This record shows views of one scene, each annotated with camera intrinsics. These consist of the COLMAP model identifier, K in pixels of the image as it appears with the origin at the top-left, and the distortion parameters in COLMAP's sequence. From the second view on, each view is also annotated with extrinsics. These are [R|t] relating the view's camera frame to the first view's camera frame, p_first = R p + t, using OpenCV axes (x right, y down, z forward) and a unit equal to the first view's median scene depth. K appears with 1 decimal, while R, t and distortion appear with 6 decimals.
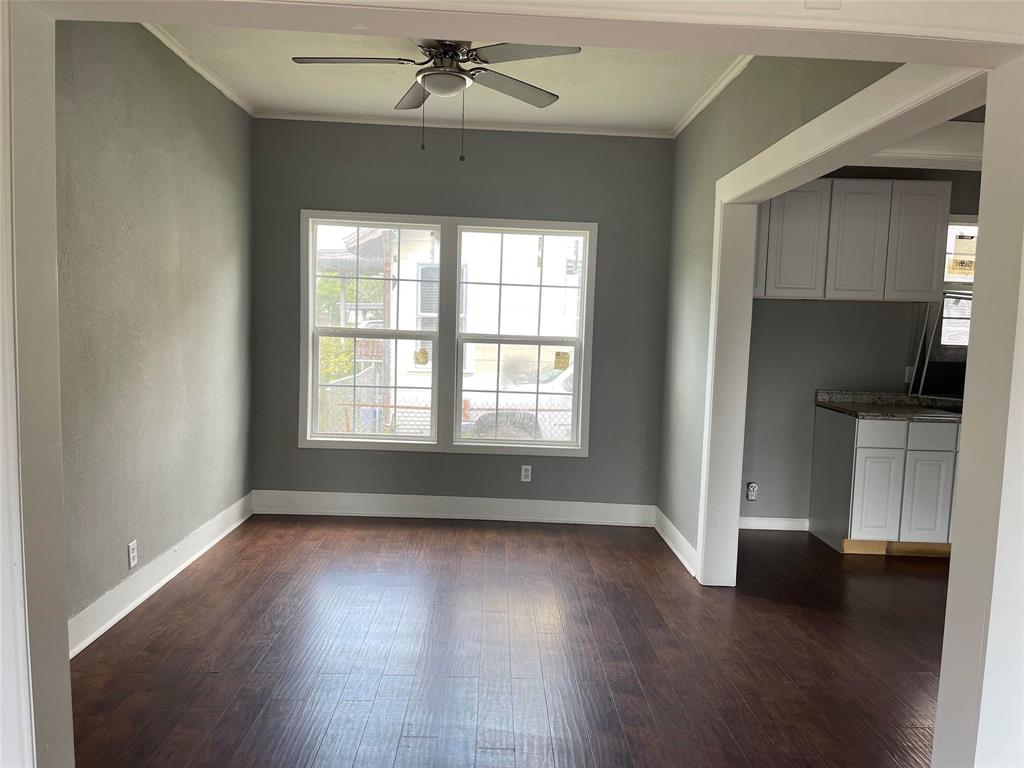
lens RADIAL K [[777.5, 0, 510.5], [0, 777.5, 388.8], [0, 0, 1]] dist [0.027289, -0.007673]
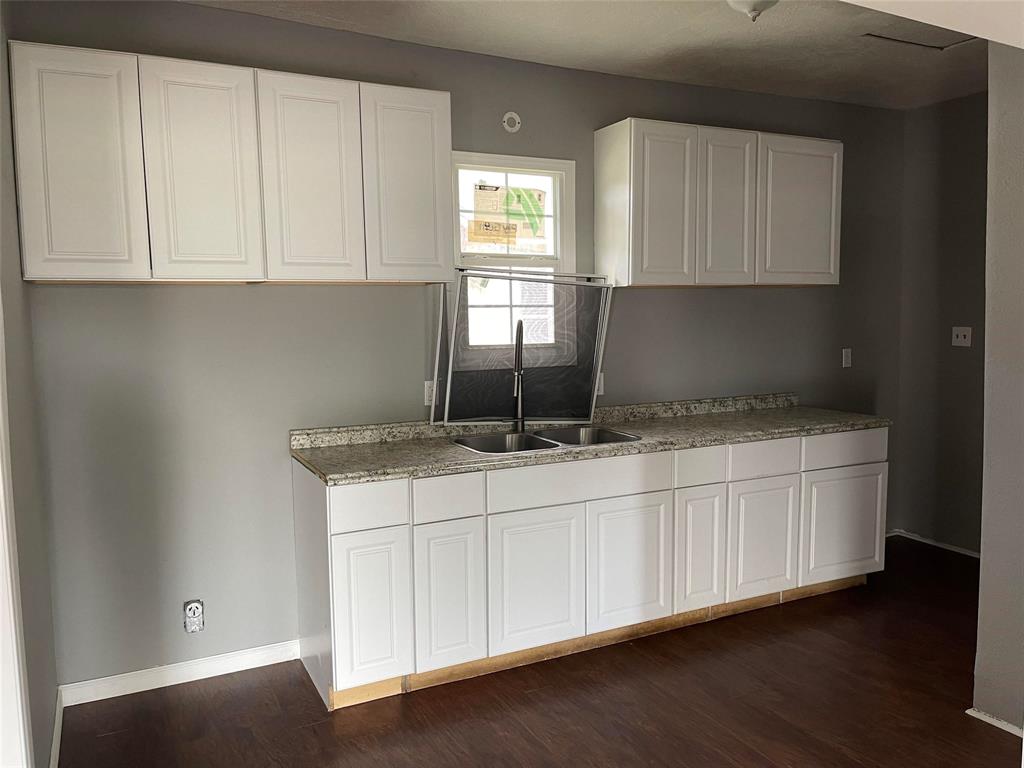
lens RADIAL K [[777.5, 0, 513.1], [0, 777.5, 384.6], [0, 0, 1]] dist [0.027289, -0.007673]
pose [[0.899408, -0.080464, 0.429639, 0.291654], [0.079266, 0.996638, 0.020718, -0.033494], [-0.429862, 0.015421, 0.902763, 0.374943]]
